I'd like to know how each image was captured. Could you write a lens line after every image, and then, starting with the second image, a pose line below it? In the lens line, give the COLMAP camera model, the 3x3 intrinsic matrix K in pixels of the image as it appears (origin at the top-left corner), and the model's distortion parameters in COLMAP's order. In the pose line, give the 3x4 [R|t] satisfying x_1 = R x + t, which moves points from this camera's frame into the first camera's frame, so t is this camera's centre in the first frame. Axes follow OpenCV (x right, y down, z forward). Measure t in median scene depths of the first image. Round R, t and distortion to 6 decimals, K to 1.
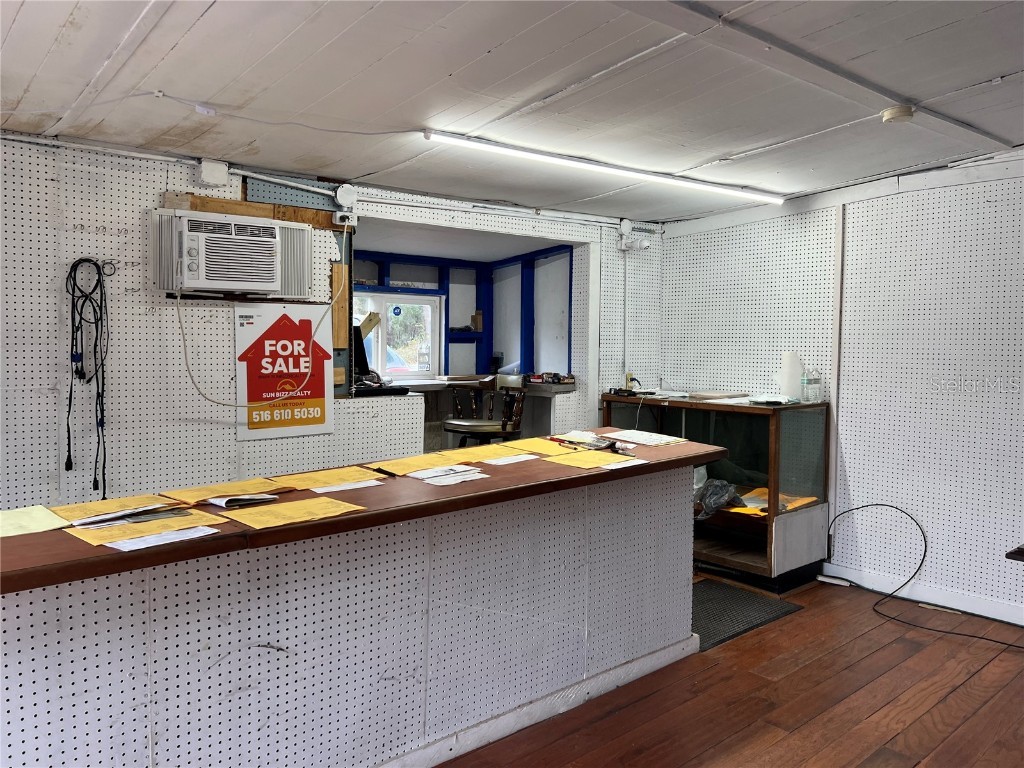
lens RADIAL K [[761.7, 0, 512.0], [0, 761.7, 384.0], [0, 0, 1]] dist [0.008384, -0.002858]
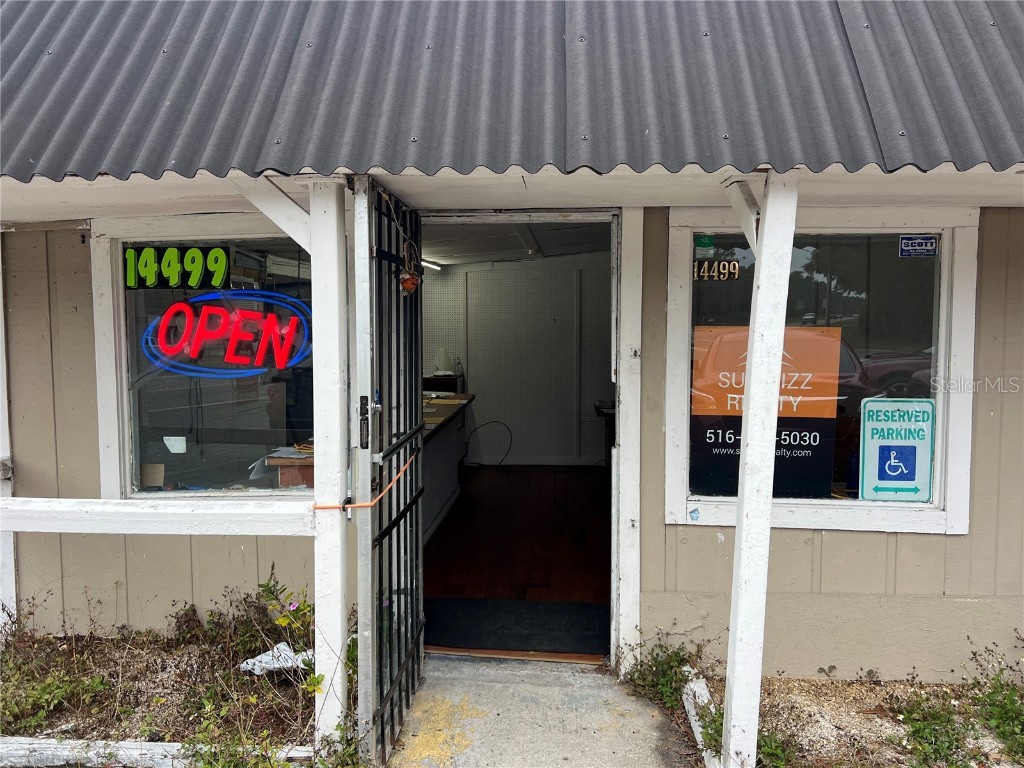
lens RADIAL K [[757.4, 0, 514.8], [0, 757.4, 377.4], [0, 0, 1]] dist [0.046113, -0.001361]
pose [[0.707109, -0.054401, 0.705009, -1.004686], [0.049862, 0.998390, 0.027029, -0.014962], [-0.705345, 0.016041, 0.708683, -0.533300]]
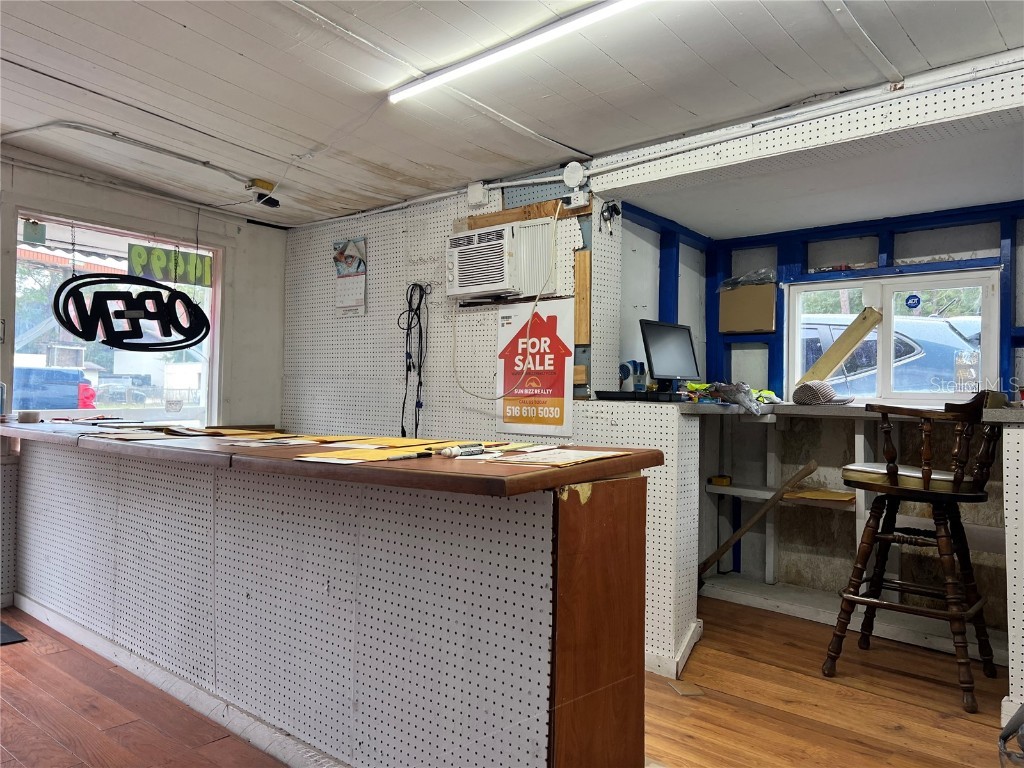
lens RADIAL K [[760.1, 0, 512.0], [0, 760.1, 384.0], [0, 0, 1]] dist [0.116658, -0.125163]
pose [[0.151612, -0.017803, -0.988280, 0.662283], [-0.079998, 0.996337, -0.030221, 0.034557], [0.985197, 0.083643, 0.149633, 0.799916]]
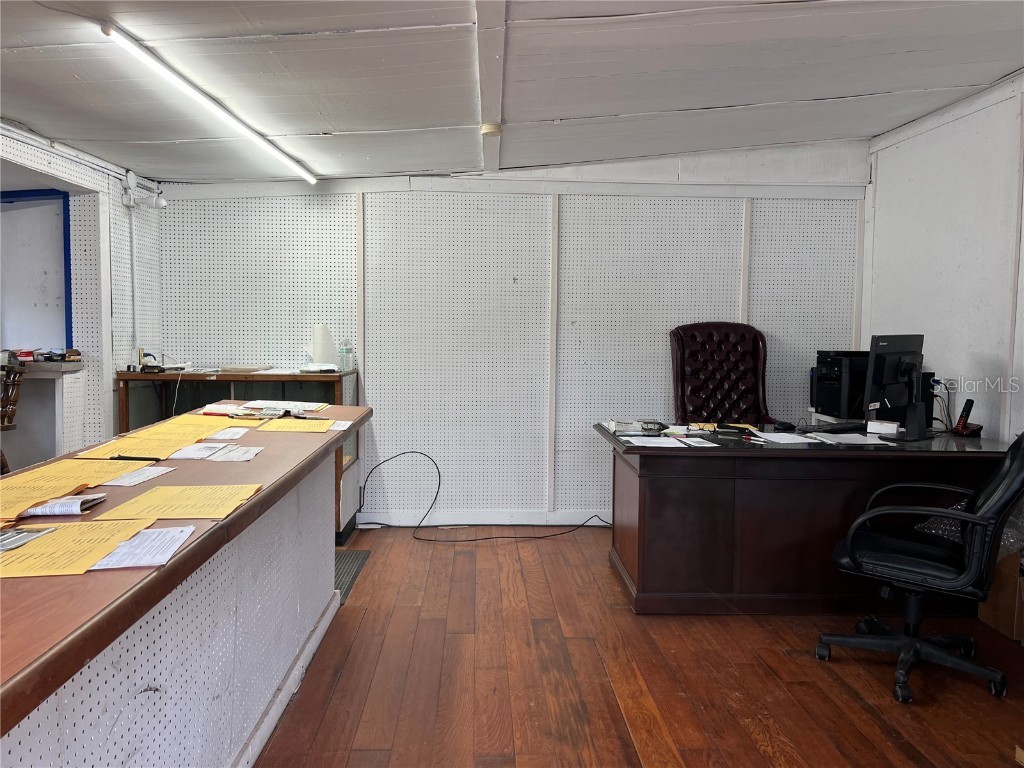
lens RADIAL K [[760.1, 0, 512.0], [0, 760.1, 384.0], [0, 0, 1]] dist [0.116658, -0.125163]
pose [[0.627892, -0.050814, 0.776640, -0.378454], [0.039551, 0.998660, 0.033364, 0.019860], [-0.777295, 0.009768, 0.629061, 0.138163]]
